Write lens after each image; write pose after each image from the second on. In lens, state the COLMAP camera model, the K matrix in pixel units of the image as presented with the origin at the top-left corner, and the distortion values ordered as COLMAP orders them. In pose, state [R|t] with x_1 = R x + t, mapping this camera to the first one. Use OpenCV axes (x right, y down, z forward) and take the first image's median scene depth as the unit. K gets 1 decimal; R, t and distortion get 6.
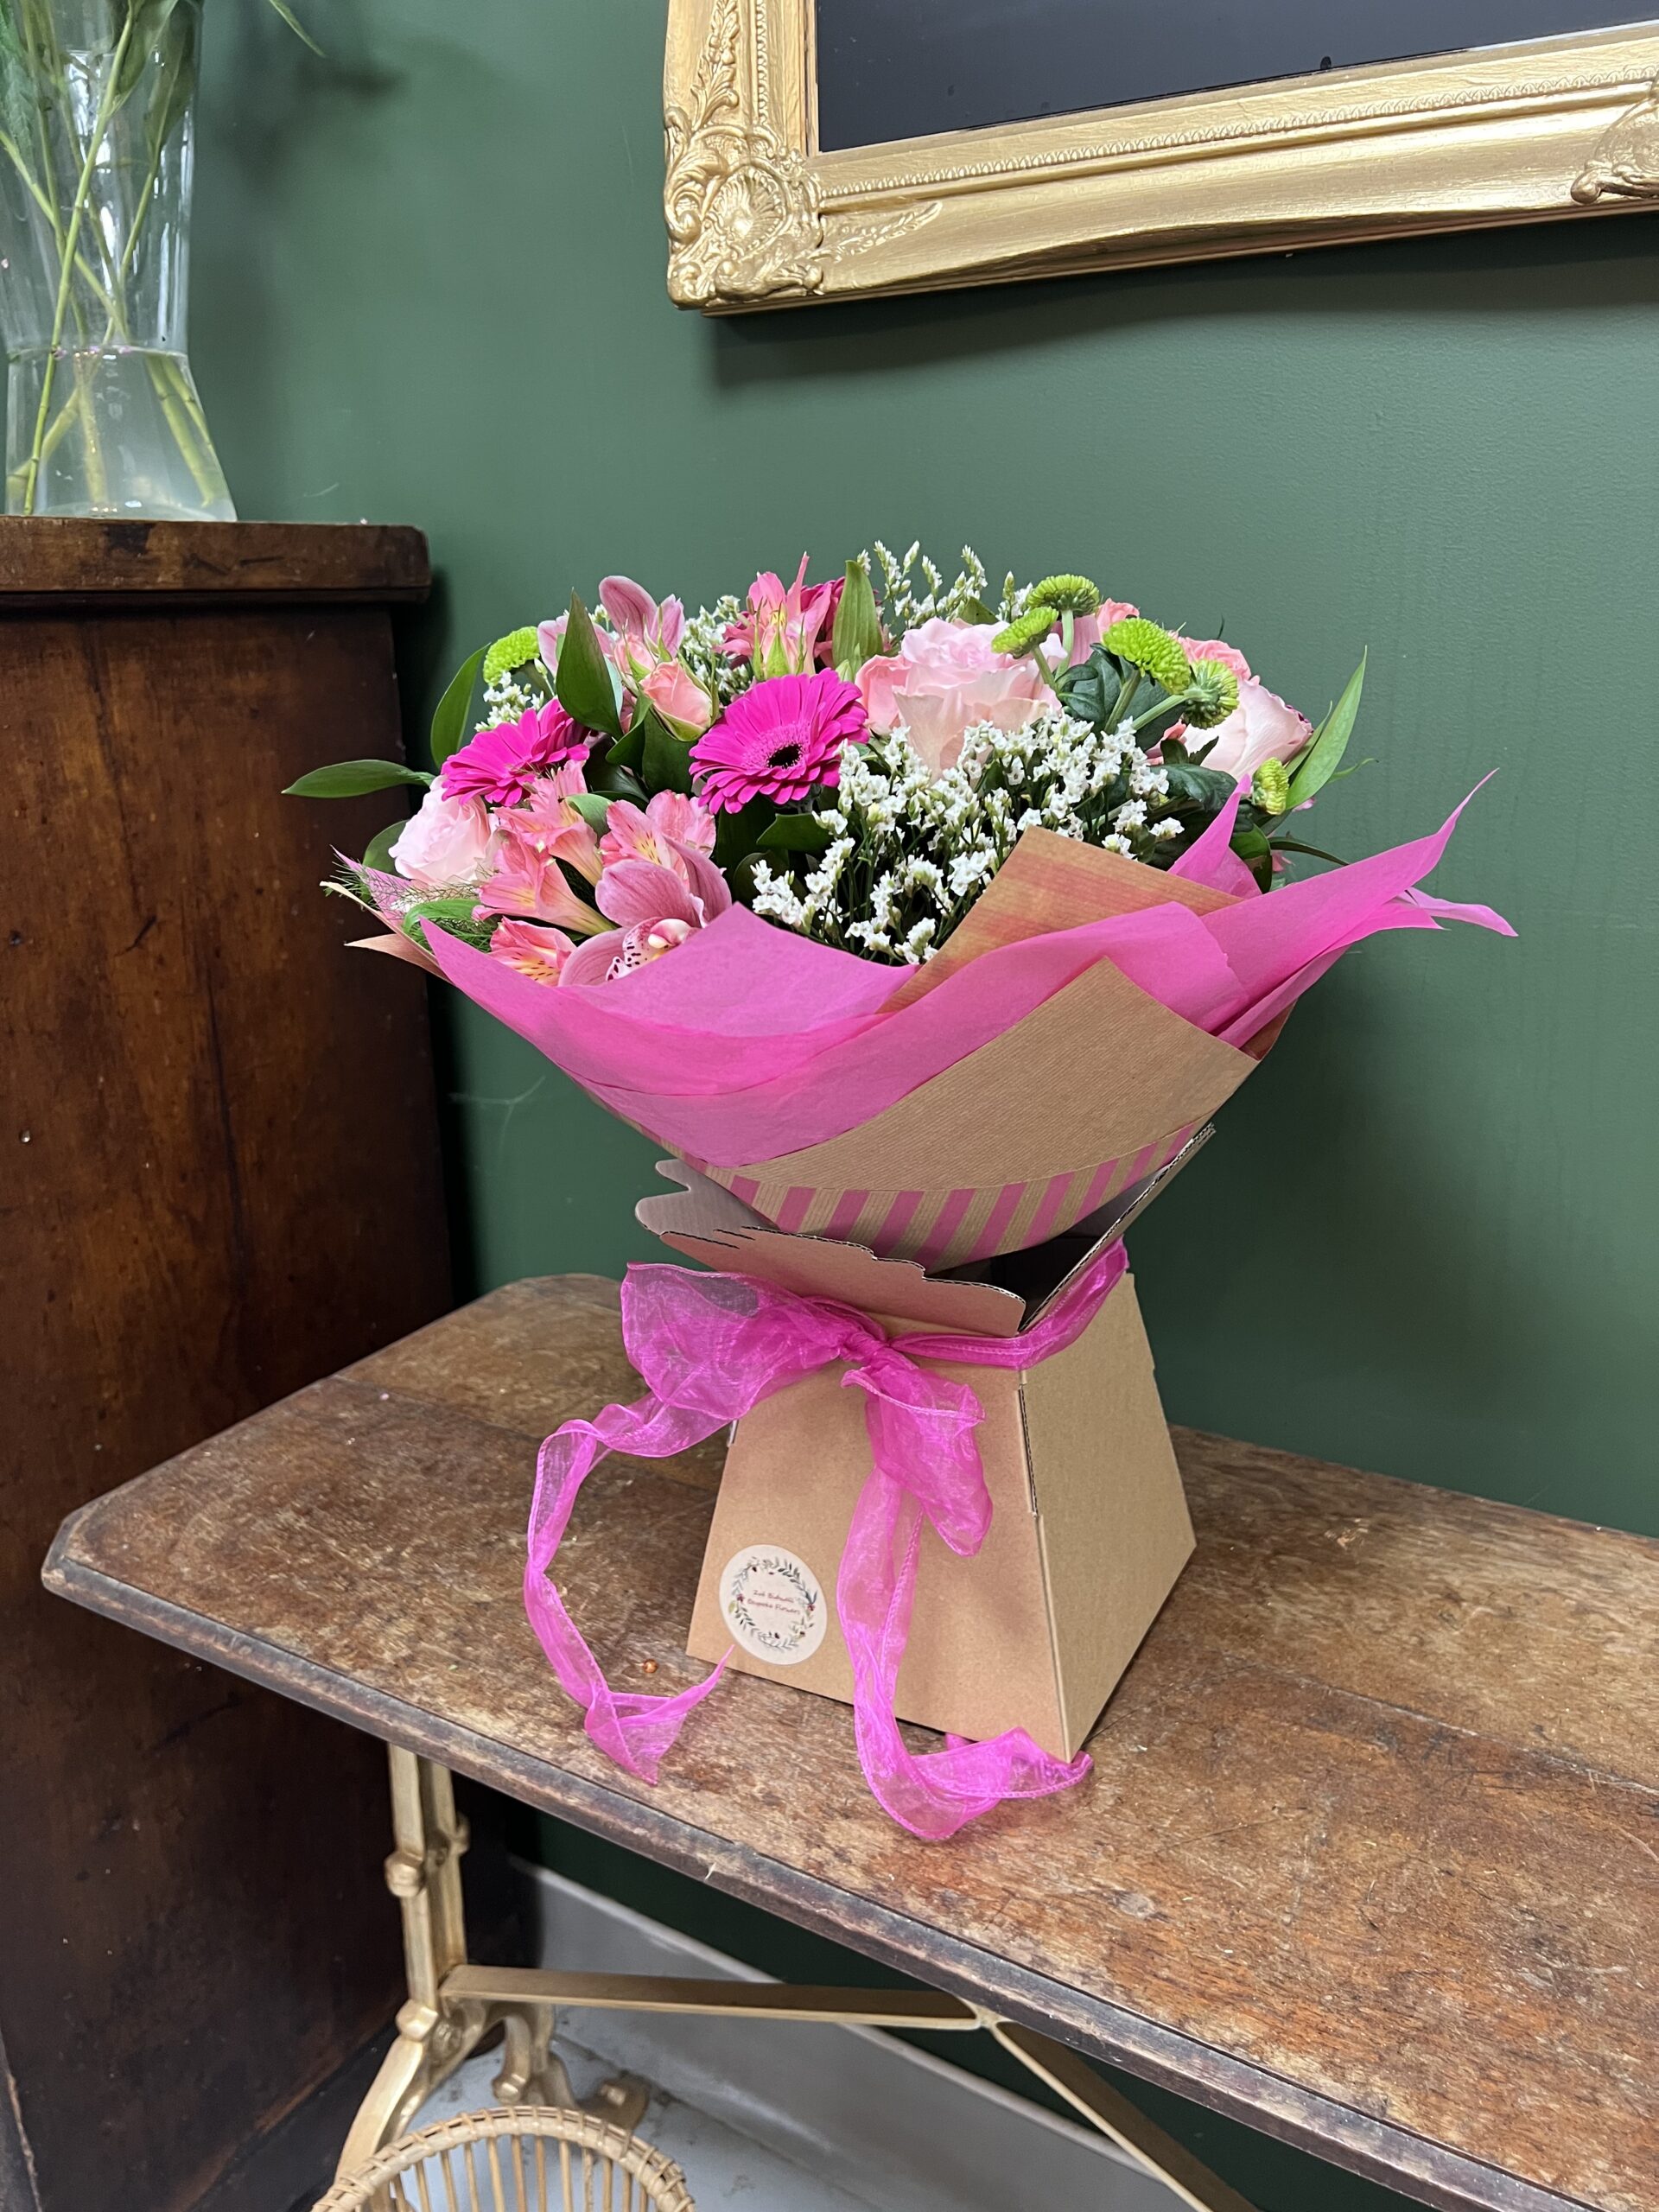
lens RADIAL K [[1700.9, 0, 817.3], [0, 1700.9, 1121.8], [0, 0, 1]] dist [0.031593, -0.046383]
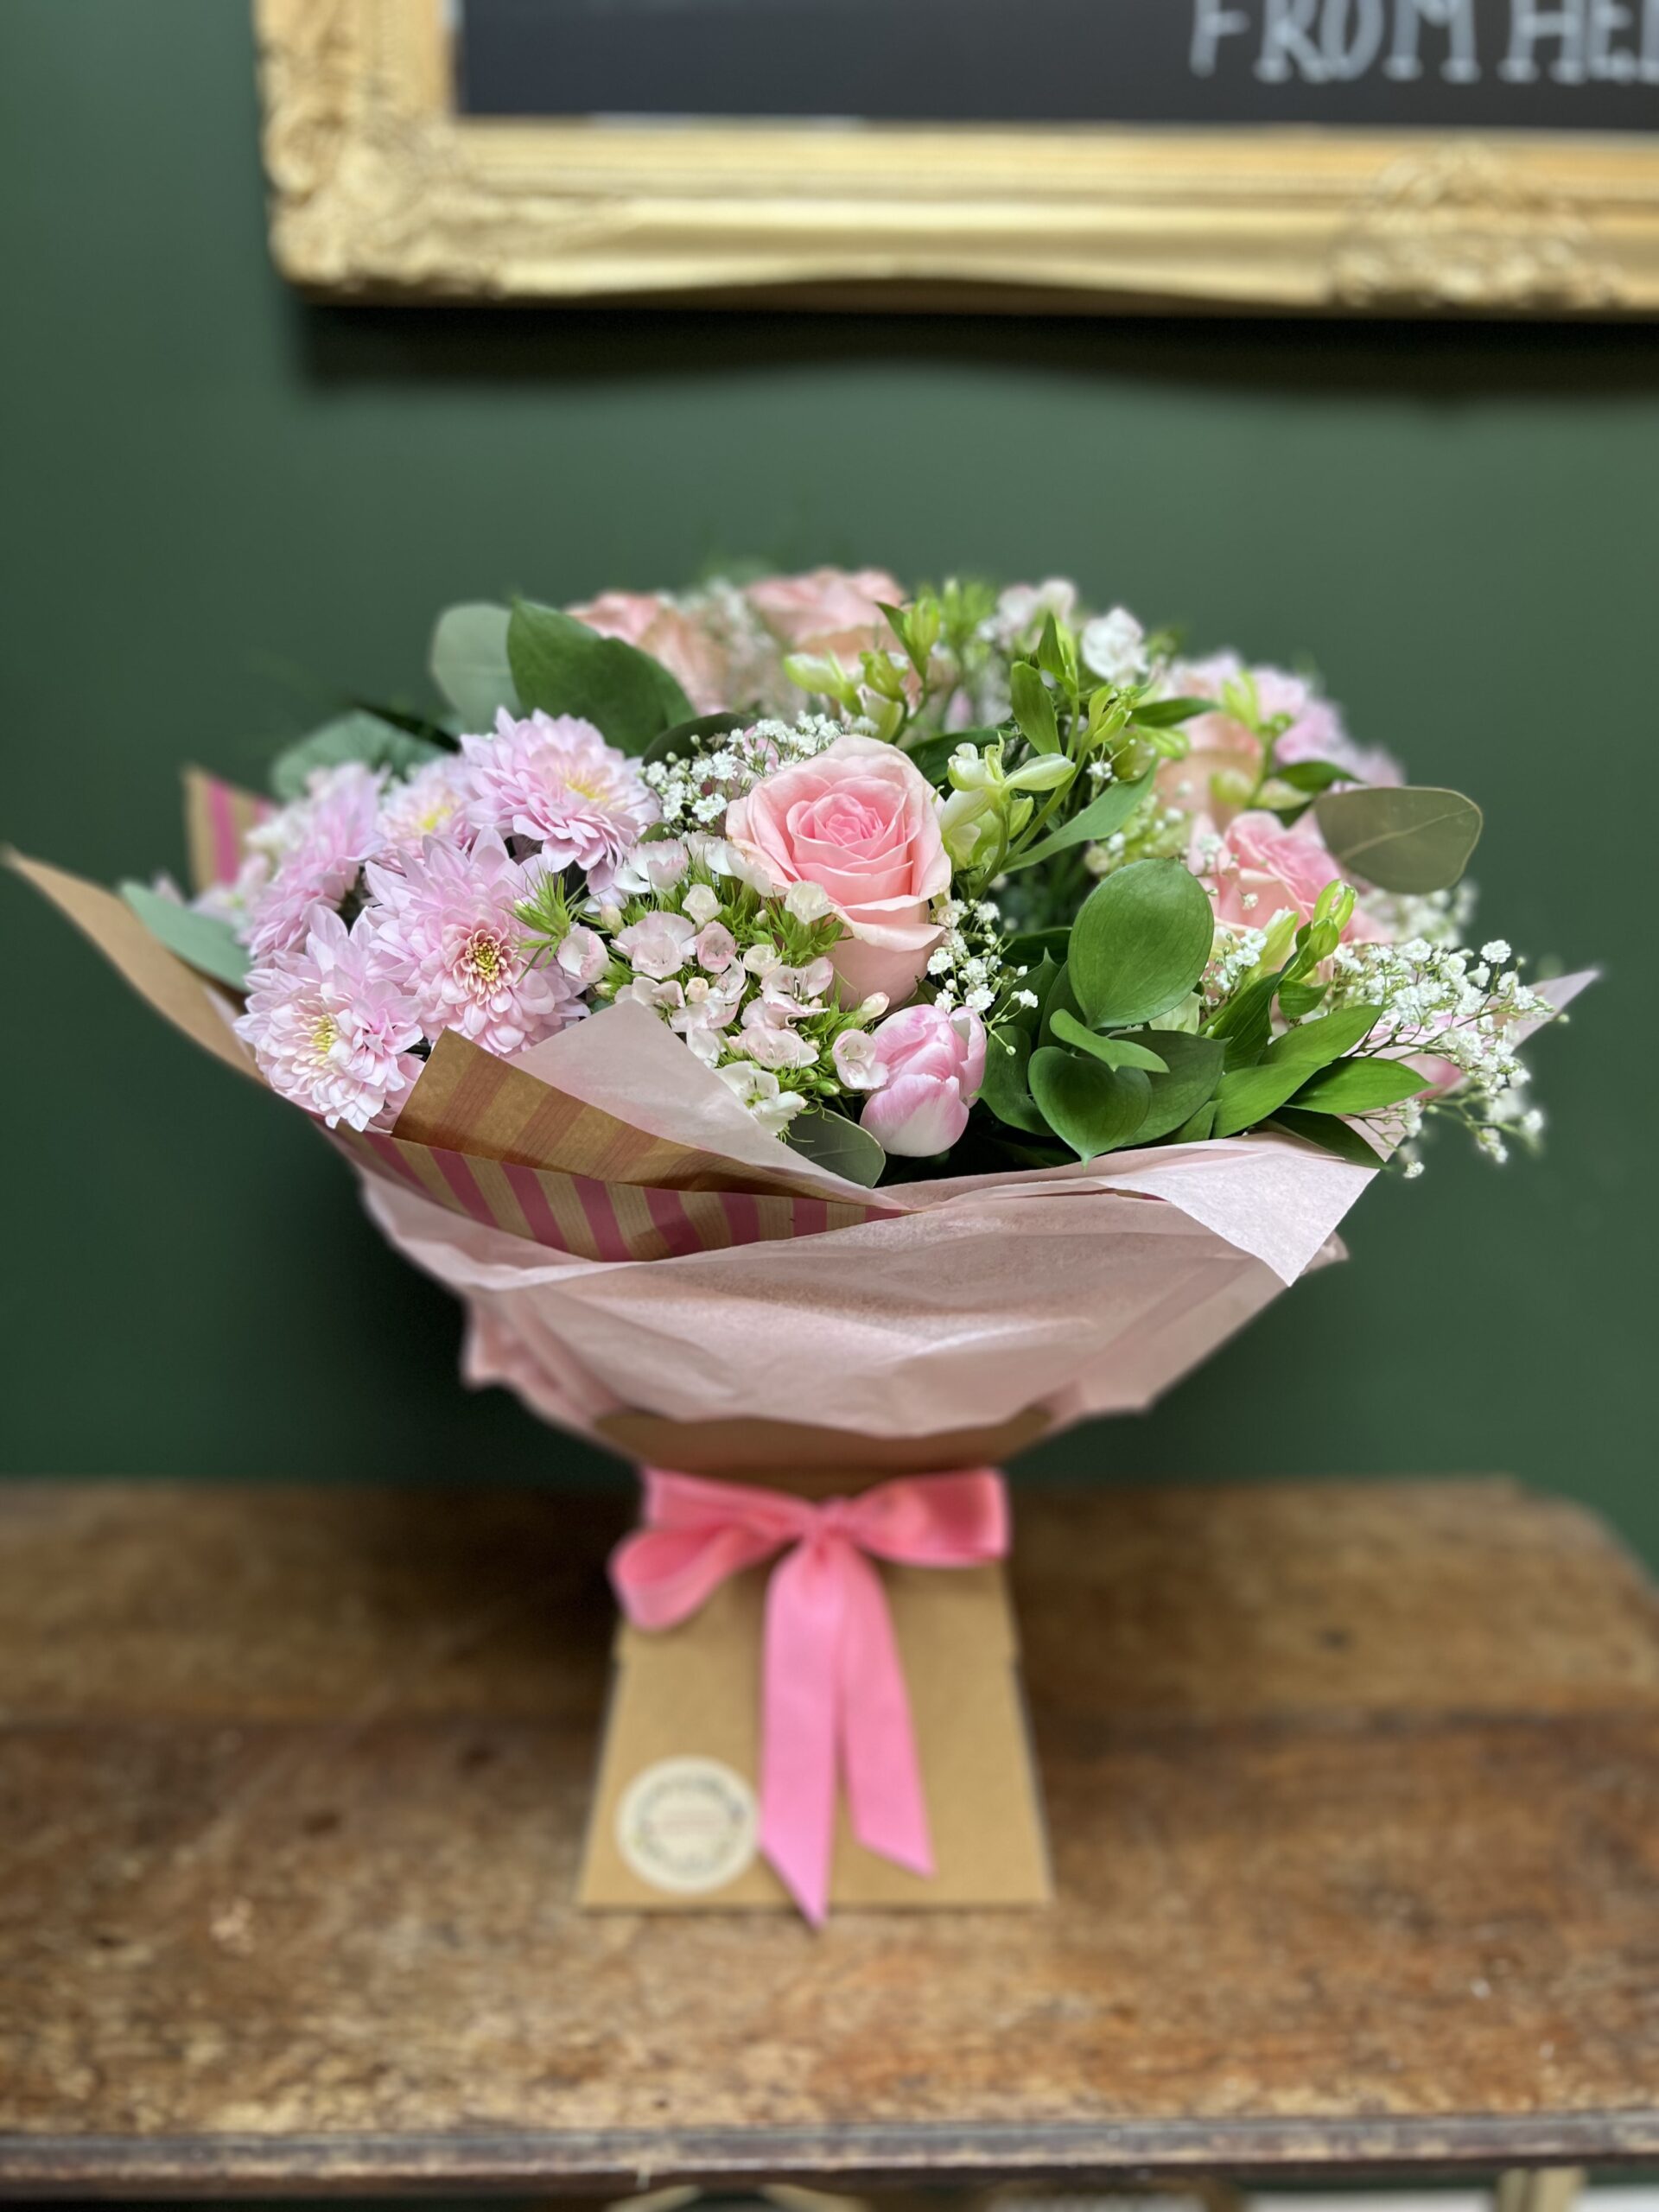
lens RADIAL K [[1700.9, 0, 830.7], [0, 1700.9, 1122.4], [0, 0, 1]] dist [0.031593, -0.046383]
pose [[0.839124, -0.146655, 0.523797, -0.332530], [0.141235, 0.988684, 0.050558, -0.104900], [-0.525284, 0.031554, 0.850342, 0.193680]]
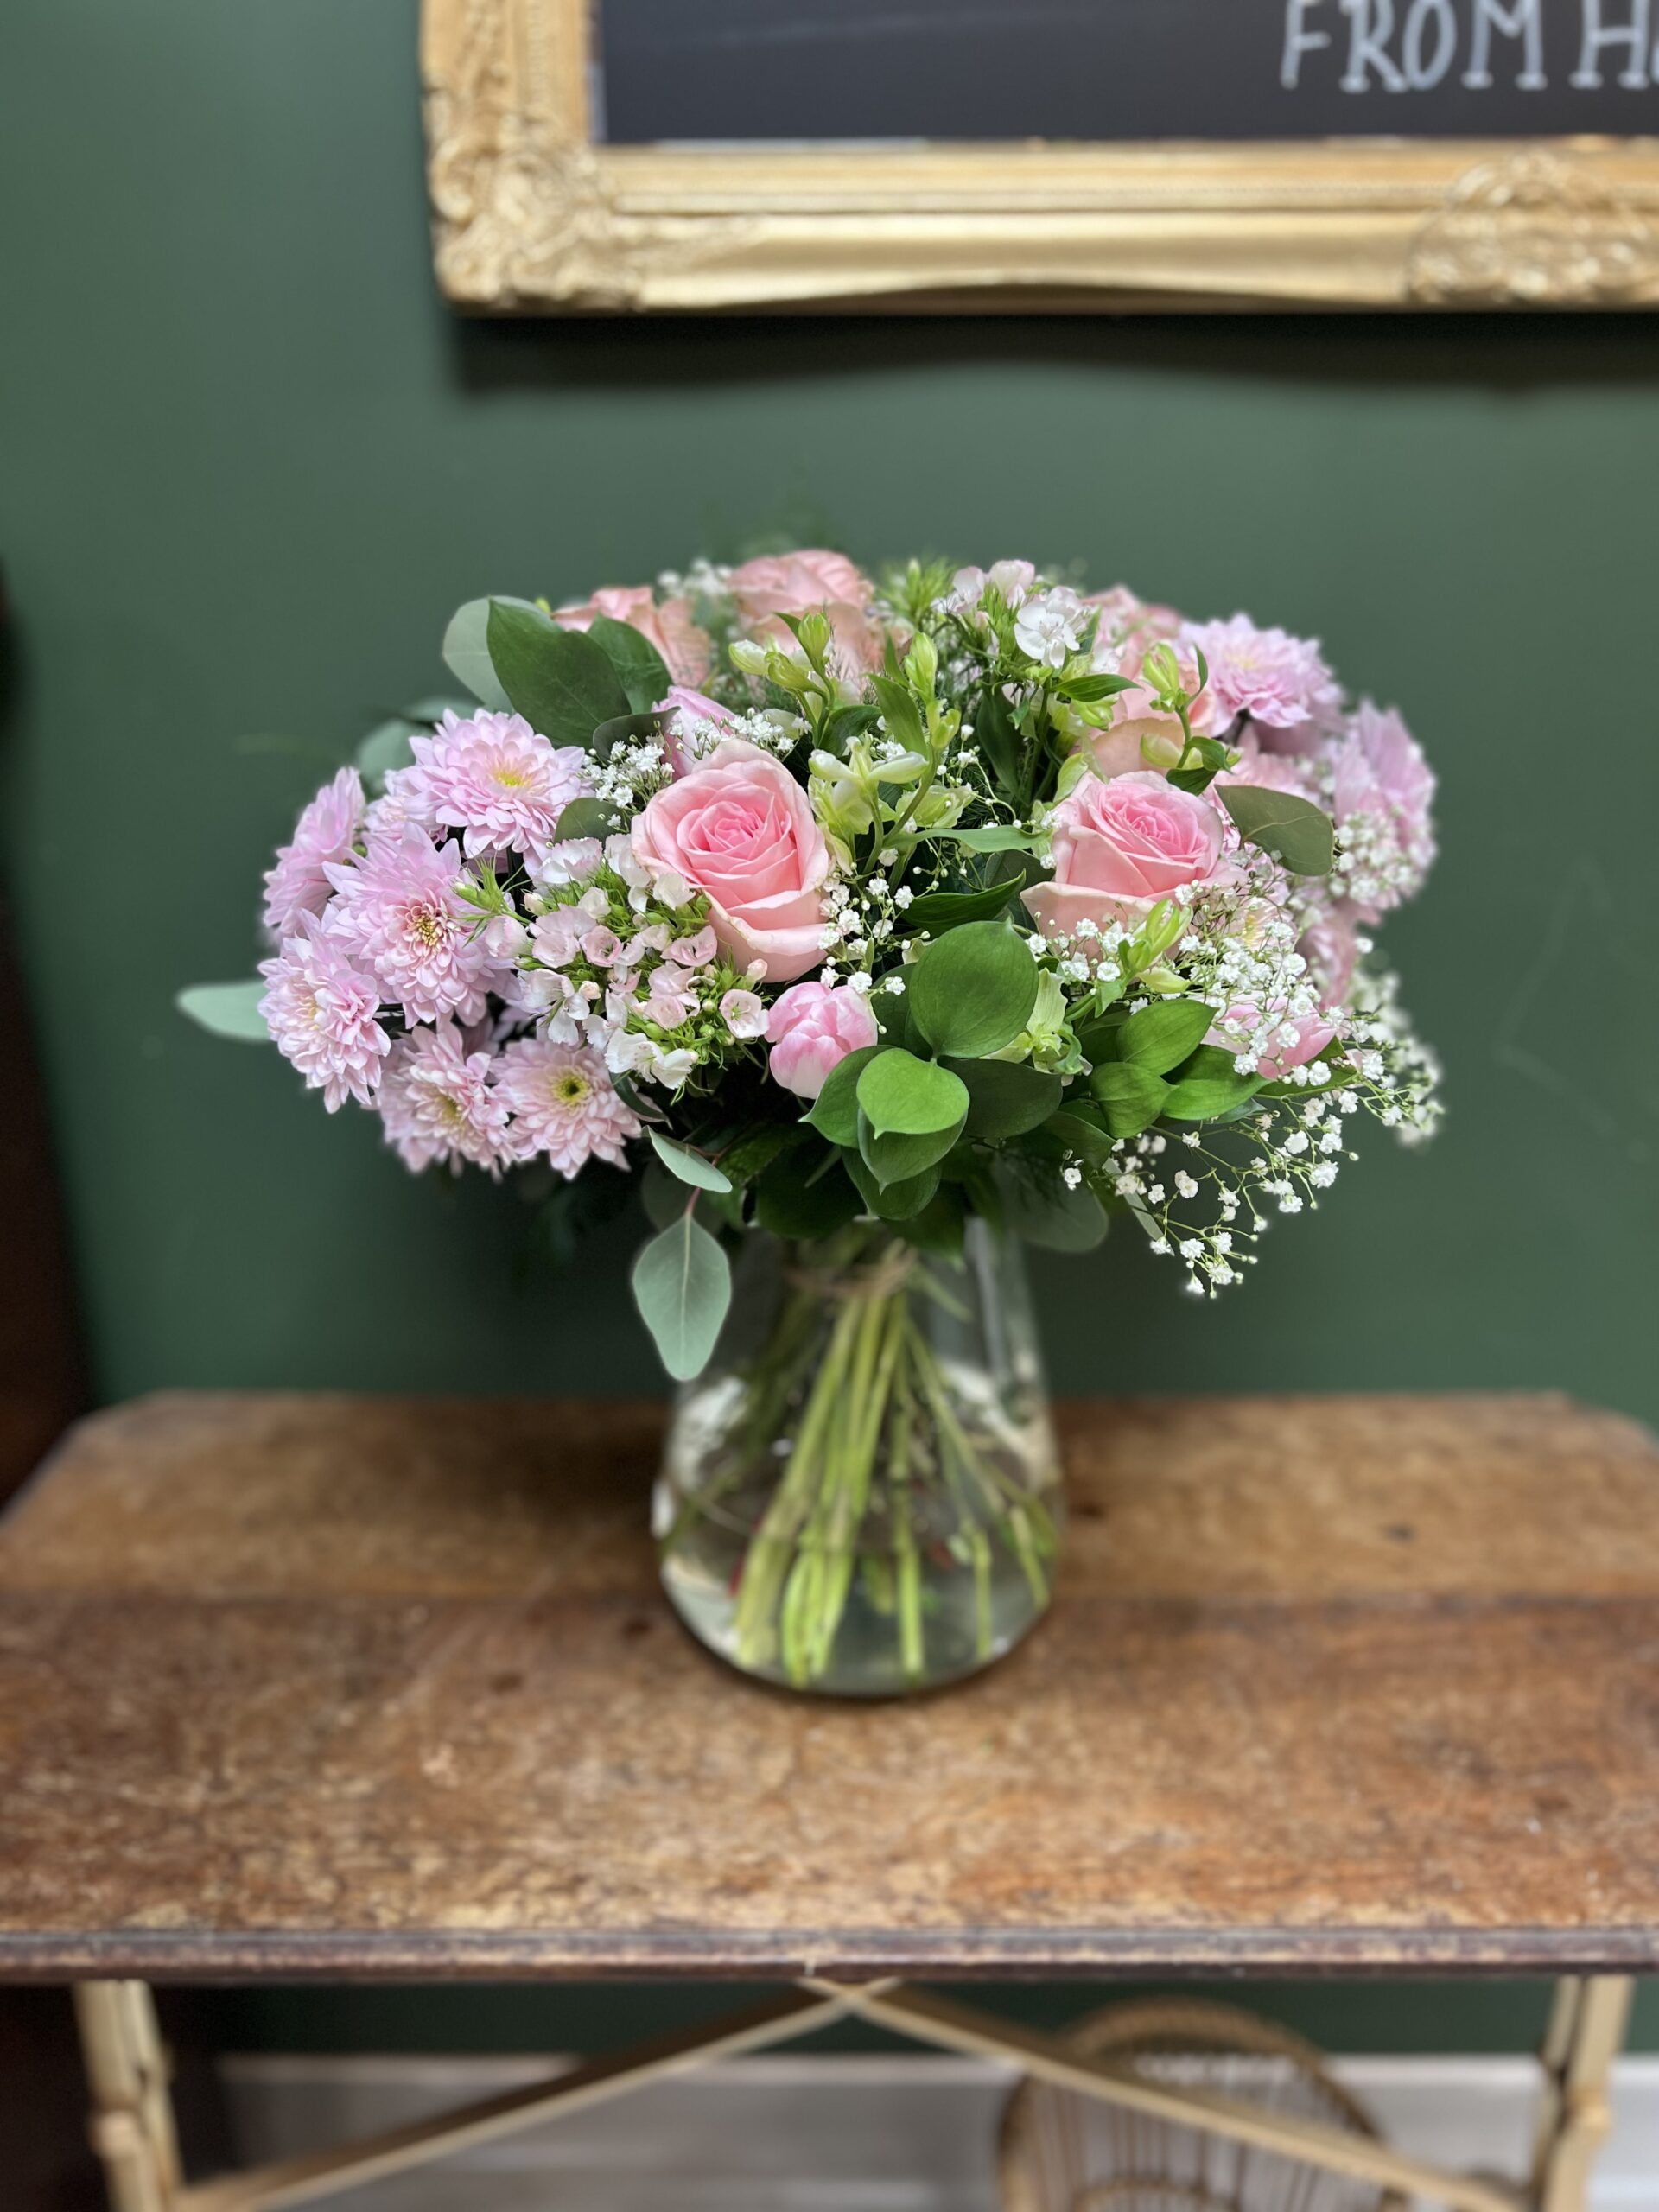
lens RADIAL K [[1700.9, 0, 822.5], [0, 1700.9, 1125.0], [0, 0, 1]] dist [0.031593, -0.046383]
pose [[0.853775, -0.168485, 0.492627, -0.437676], [0.146905, 0.985702, 0.082521, -0.121252], [-0.499487, 0.001915, 0.866319, 0.118631]]
